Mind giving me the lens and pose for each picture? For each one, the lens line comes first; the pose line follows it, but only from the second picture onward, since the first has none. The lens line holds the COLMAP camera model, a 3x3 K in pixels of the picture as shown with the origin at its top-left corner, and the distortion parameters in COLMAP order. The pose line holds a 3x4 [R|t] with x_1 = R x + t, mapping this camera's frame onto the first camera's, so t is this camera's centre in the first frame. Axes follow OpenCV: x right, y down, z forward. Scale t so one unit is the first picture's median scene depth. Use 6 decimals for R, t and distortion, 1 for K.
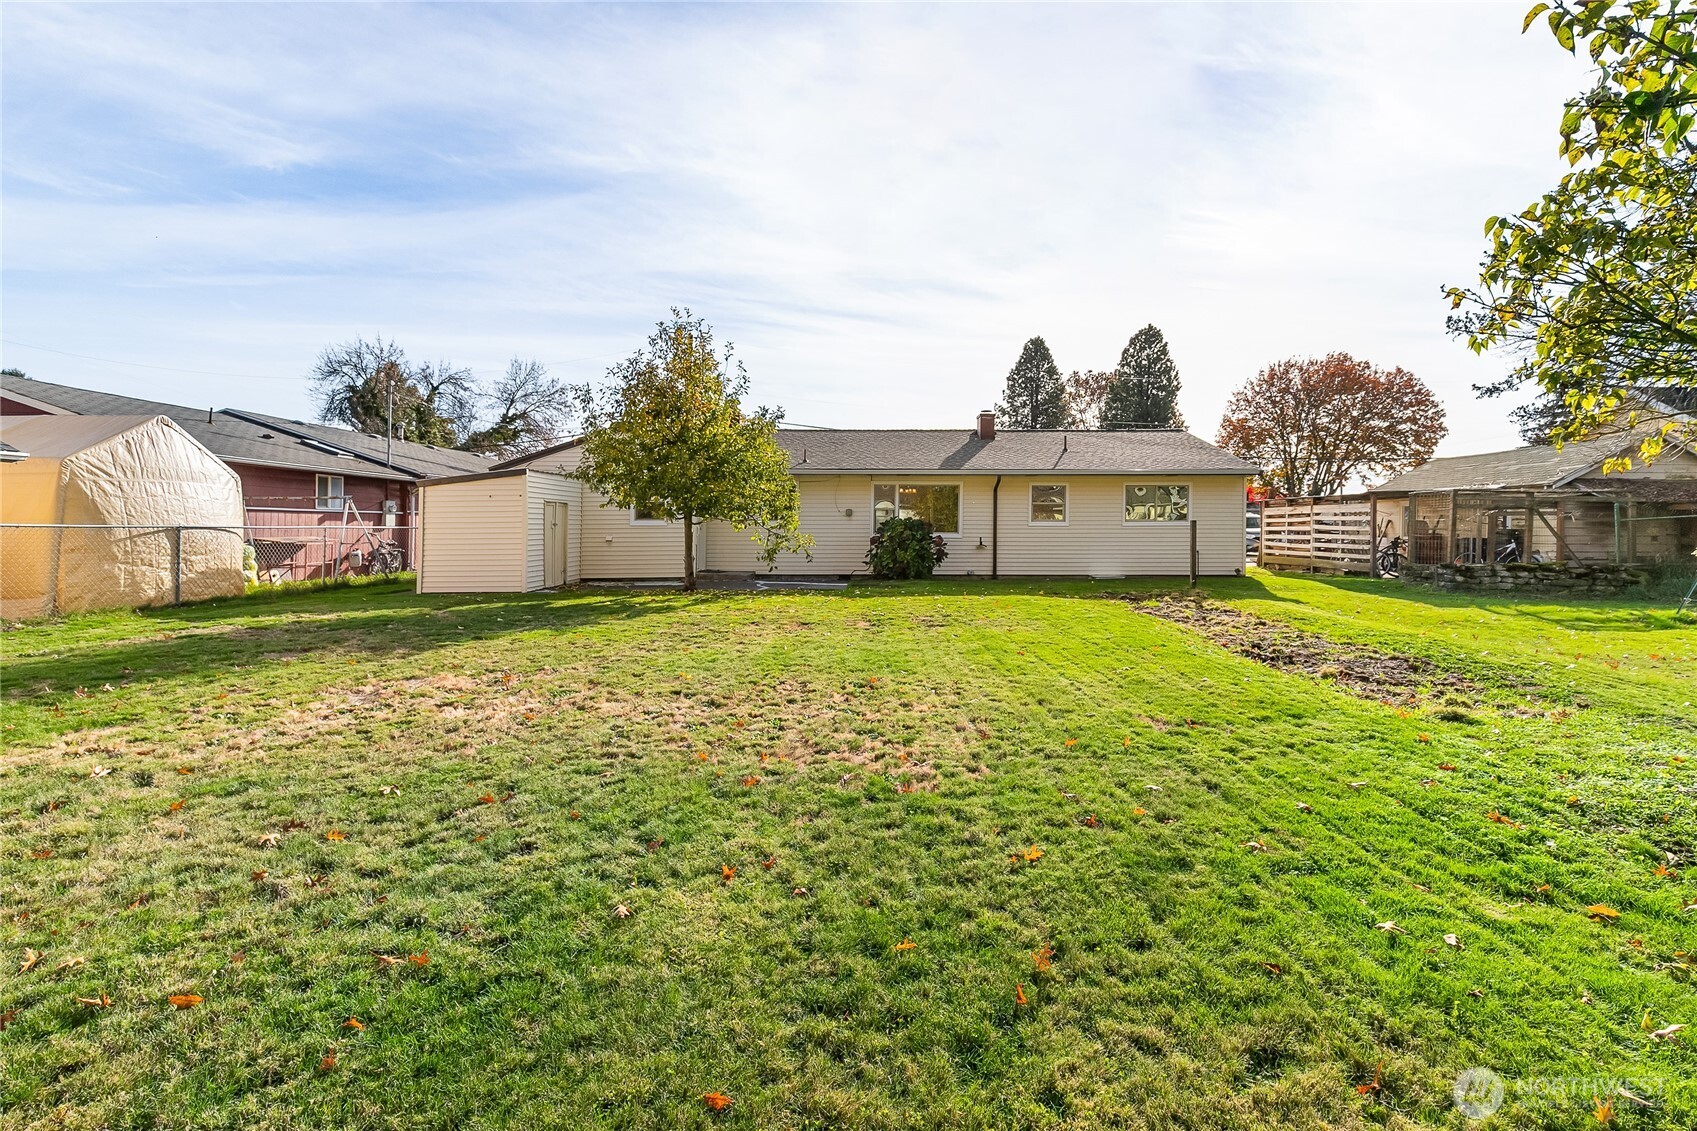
lens RADIAL K [[787.5, 0, 867.5], [0, 787.5, 534.0], [0, 0, 1]] dist [0.008349, 0.000394]
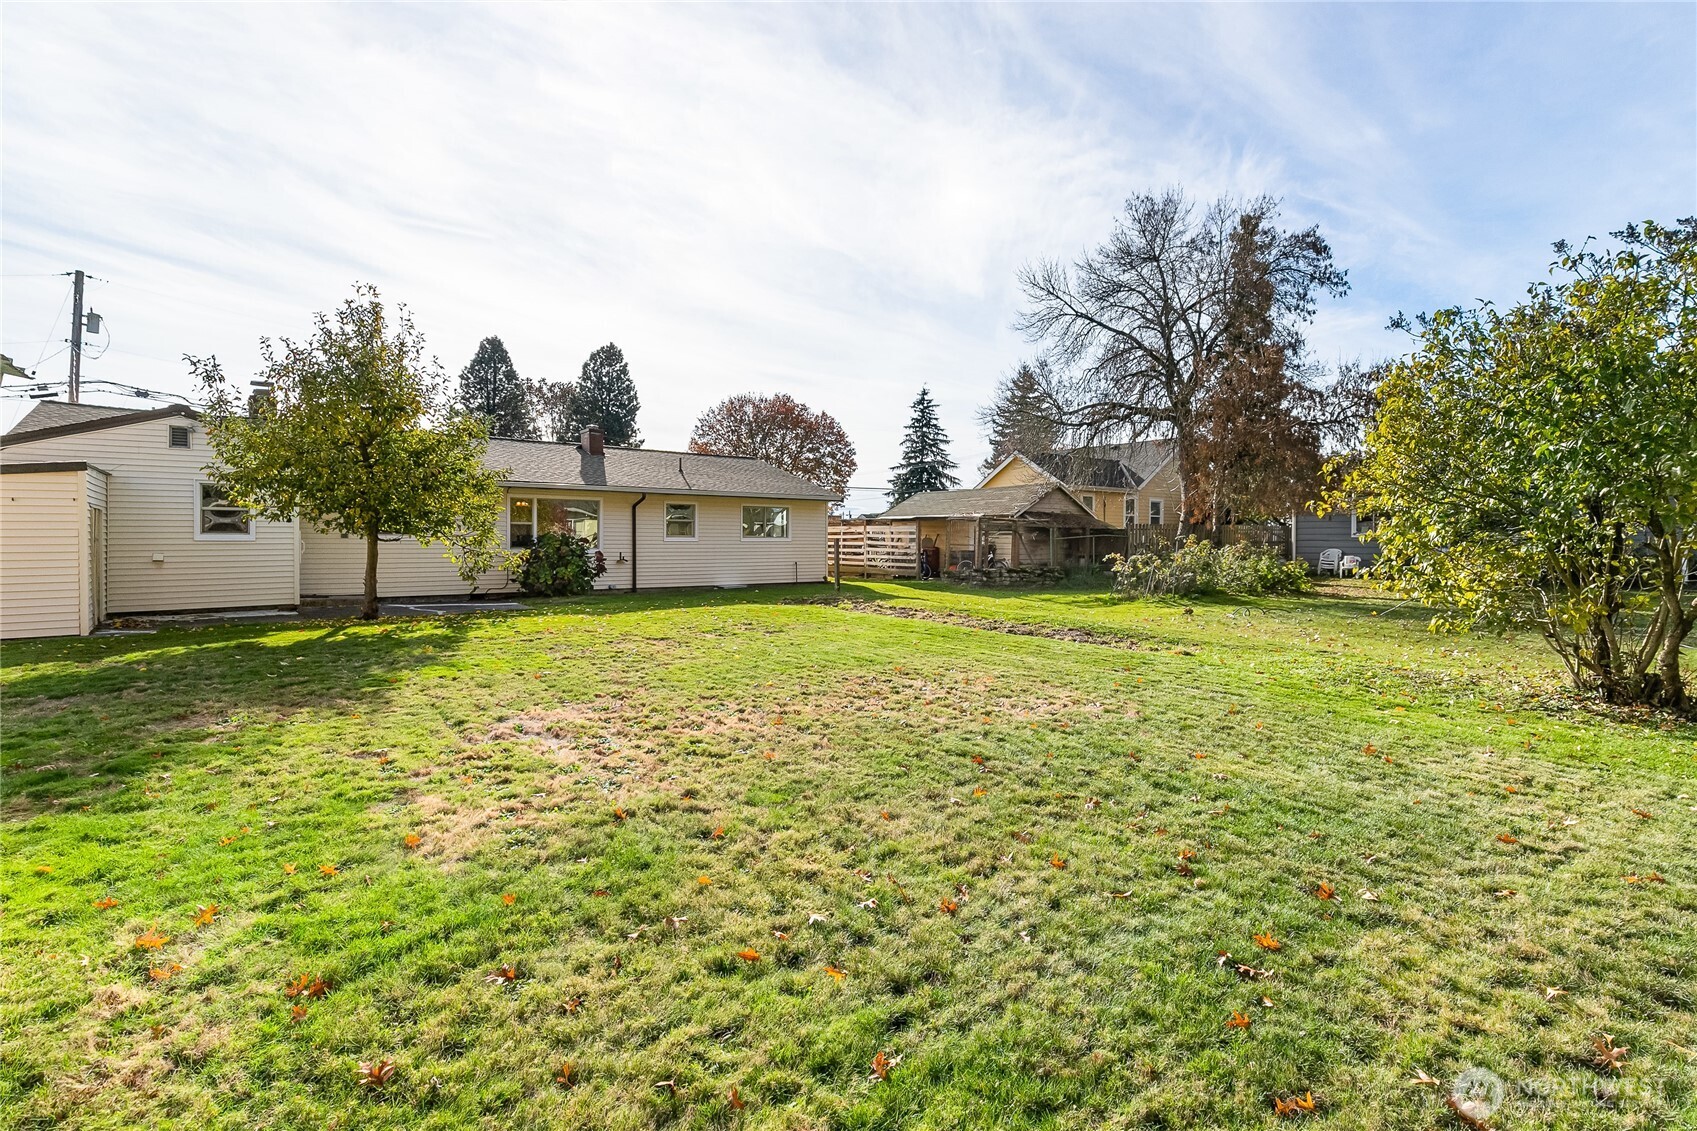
lens RADIAL K [[791.9, 0, 849.4], [0, 791.9, 537.5], [0, 0, 1]] dist [-0.009742, -0.000238]
pose [[0.788659, 0.005223, 0.614809, -0.057298], [0.001901, 0.999938, -0.010933, -0.000763], [-0.614828, 0.009791, 0.788600, 0.000217]]
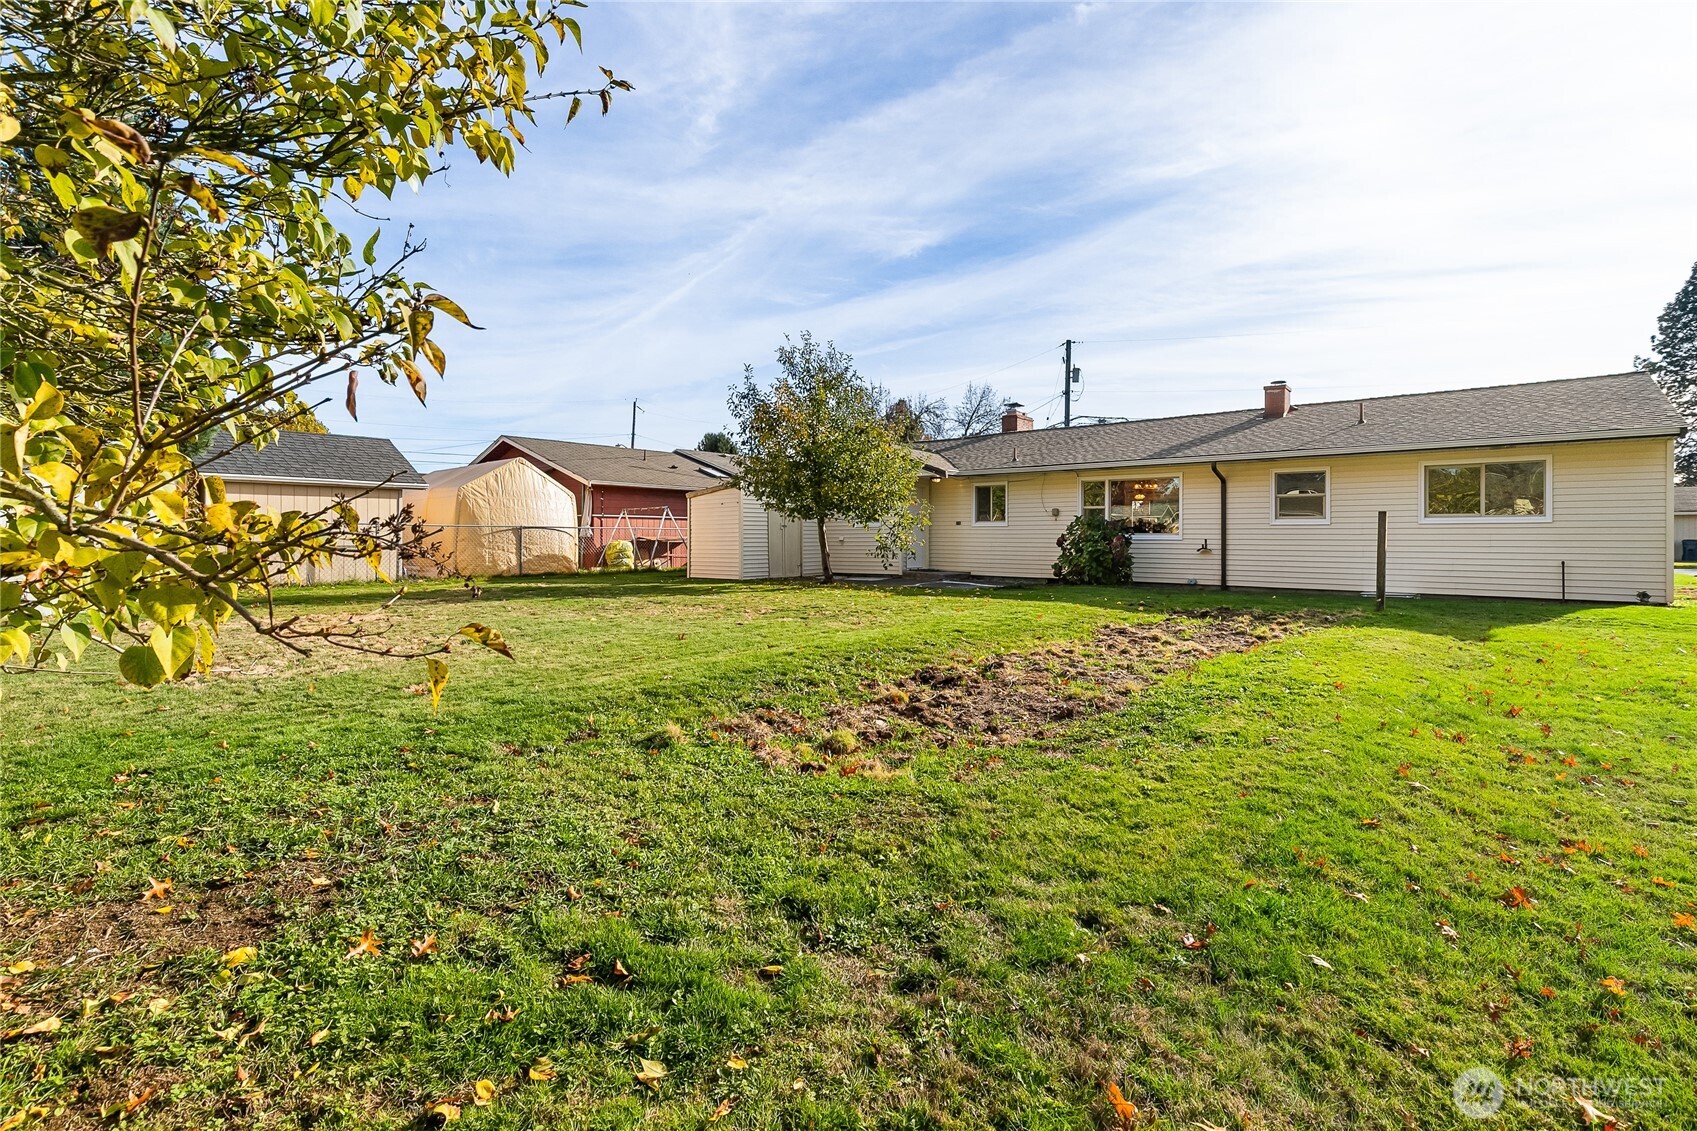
lens RADIAL K [[787.5, 0, 867.5], [0, 787.5, 534.0], [0, 0, 1]] dist [0.008349, 0.000394]
pose [[0.761100, -0.002177, -0.648631, 0.091081], [-0.007917, 0.999889, -0.012646, 0.002655], [0.648586, 0.014760, 0.760998, 0.032402]]
